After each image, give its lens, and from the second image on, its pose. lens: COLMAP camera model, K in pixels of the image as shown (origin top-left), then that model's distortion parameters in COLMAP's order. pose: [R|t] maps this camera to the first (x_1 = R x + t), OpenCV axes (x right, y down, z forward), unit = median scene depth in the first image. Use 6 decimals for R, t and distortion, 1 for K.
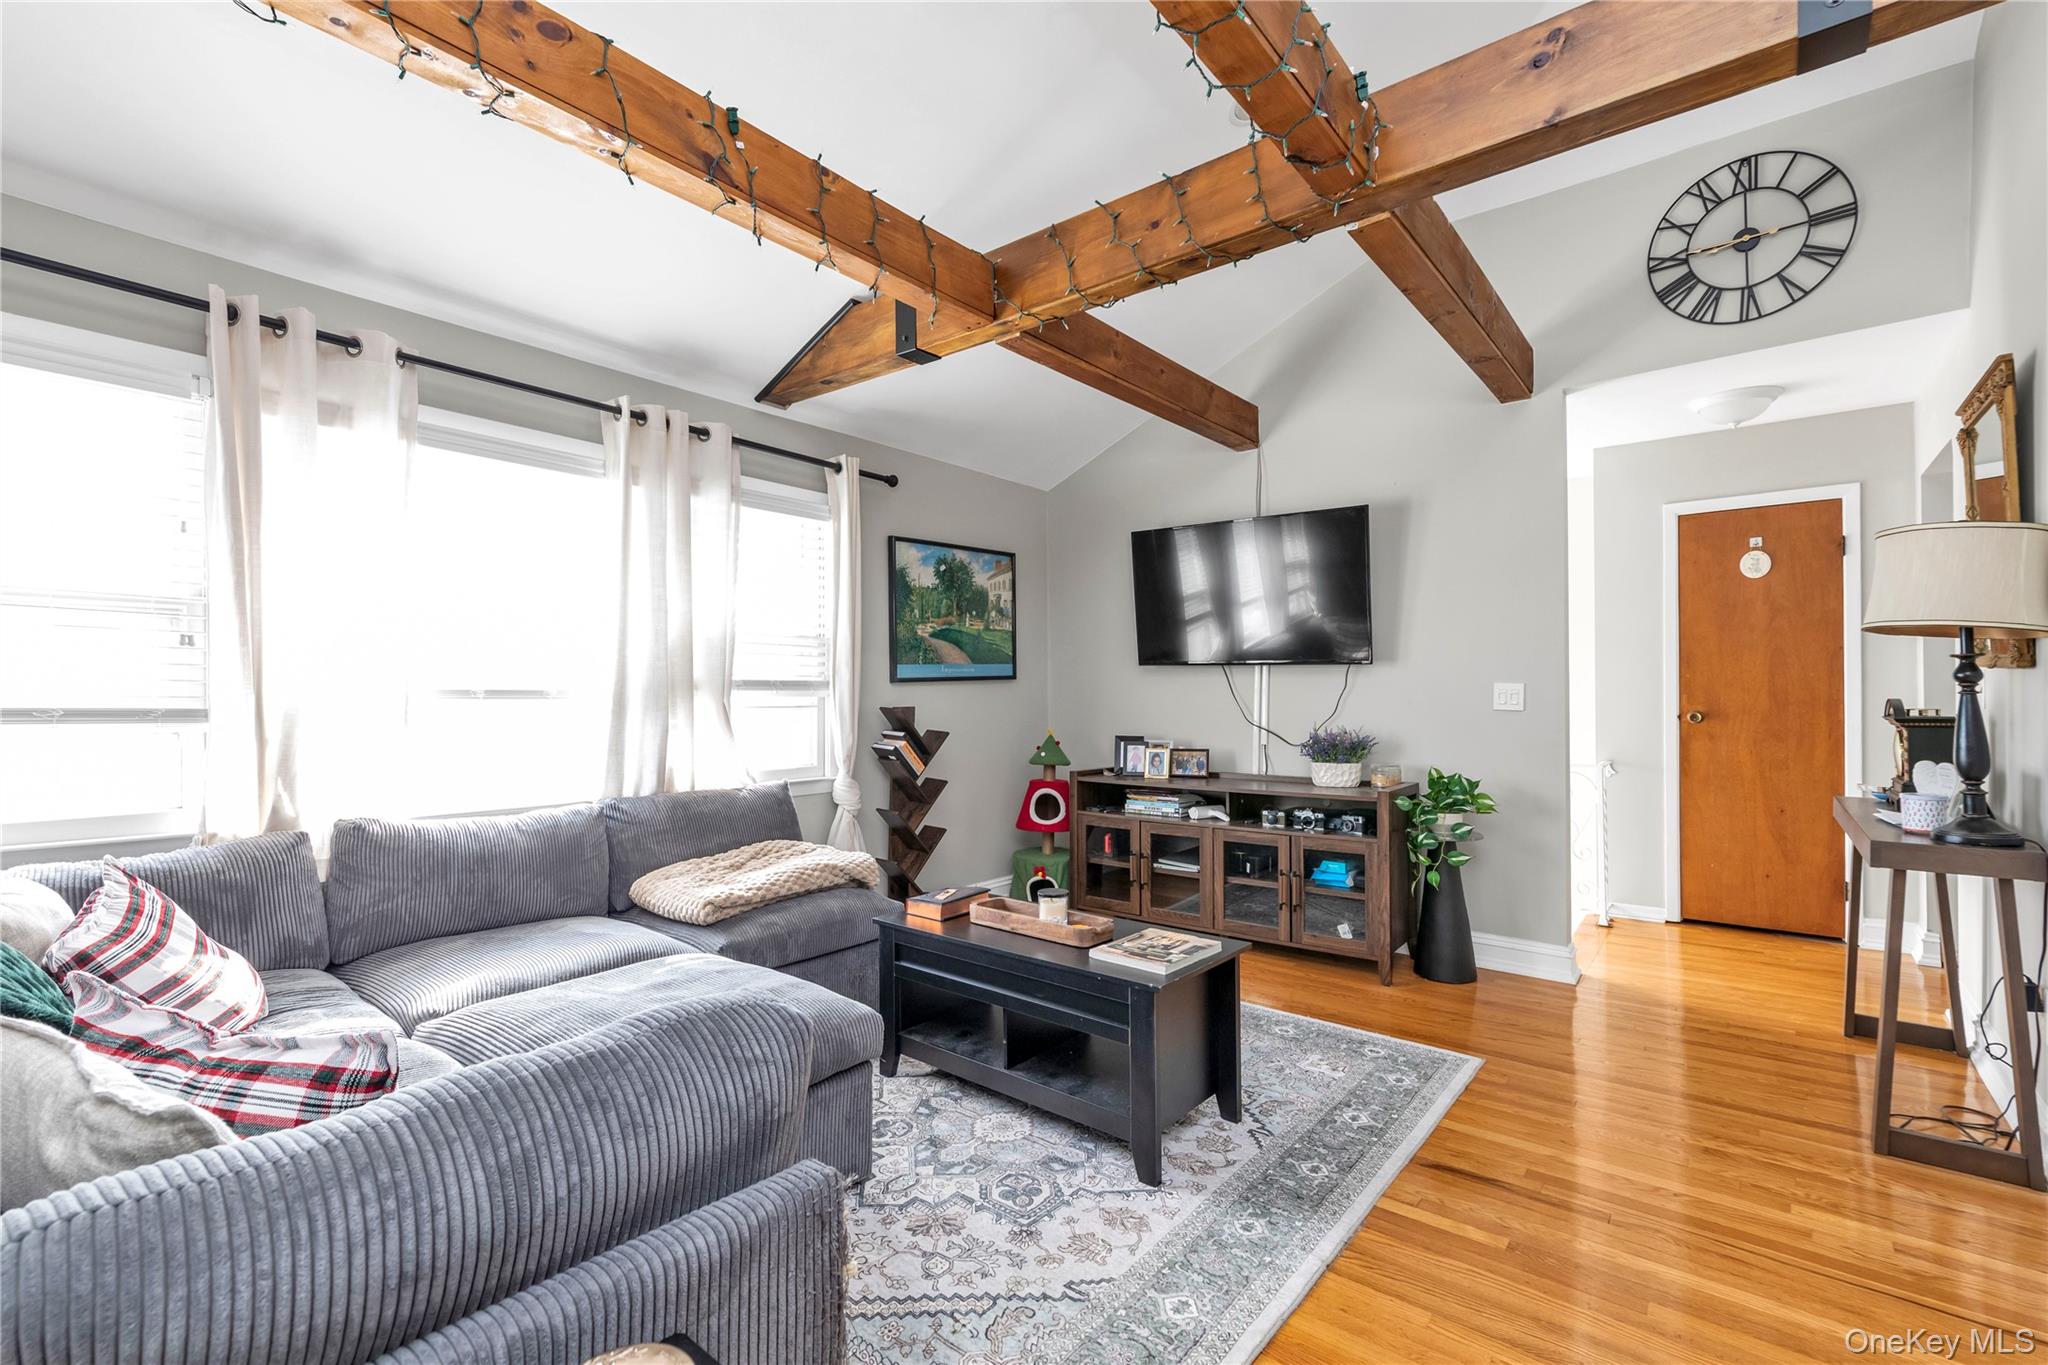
lens RADIAL K [[891.4, 0, 1016.0], [0, 891.4, 682.9], [0, 0, 1]] dist [0.000620, 0.000005]
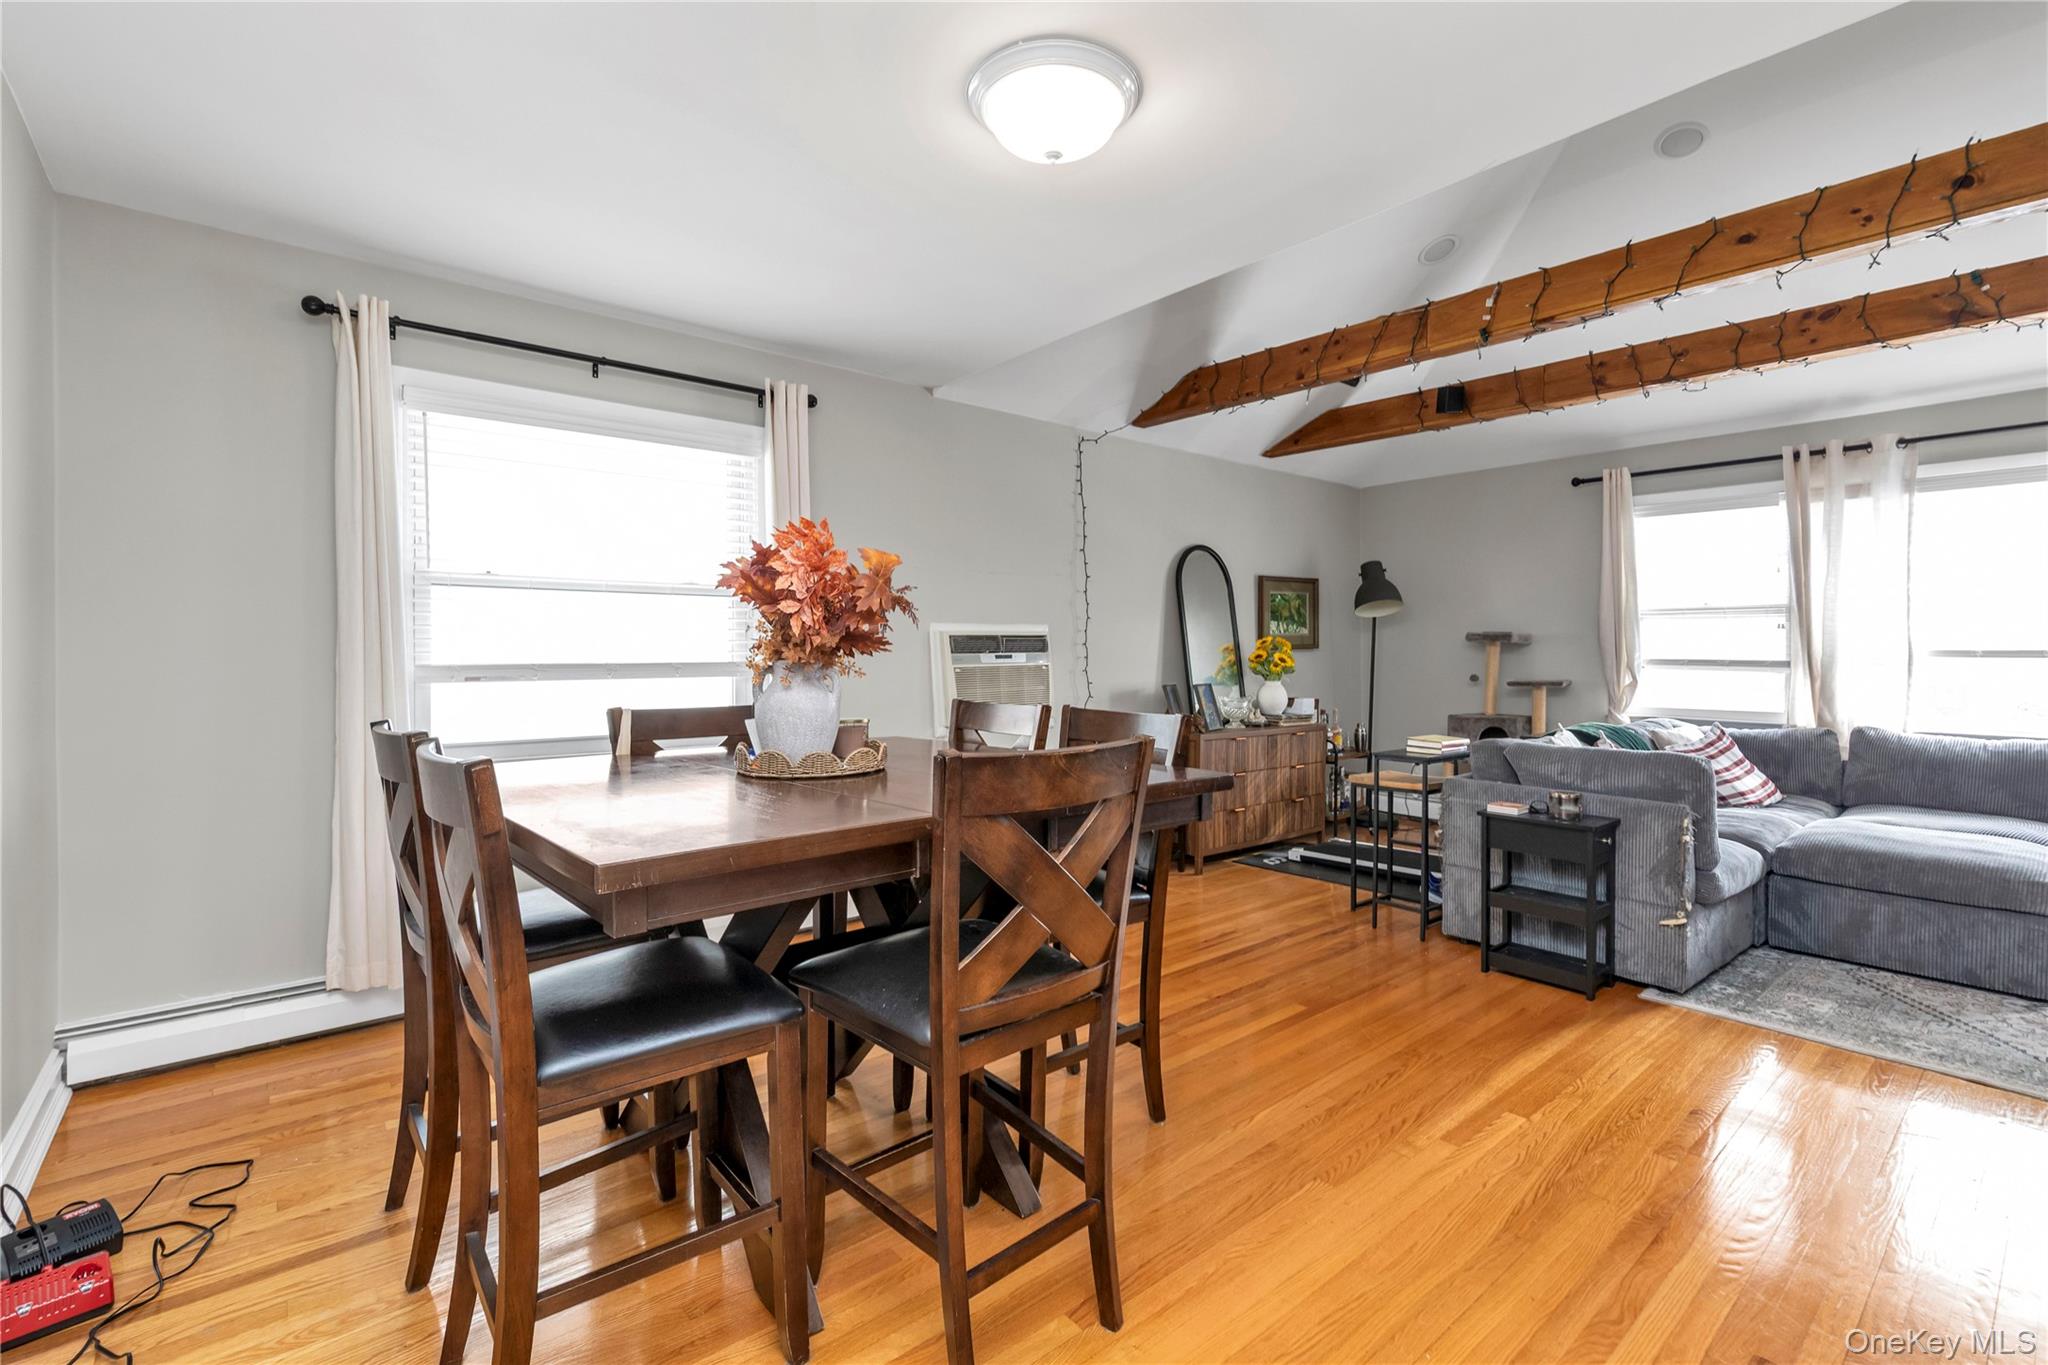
lens RADIAL K [[902.5, 0, 1013.2], [0, 902.5, 653.2], [0, 0, 1]] dist [0.000403, -0.000858]
pose [[-0.191281, 0.006156, -0.981516, 1.288936], [0.006577, 0.999966, 0.004990, -0.006831], [0.981513, -0.005501, -0.191315, -0.273781]]
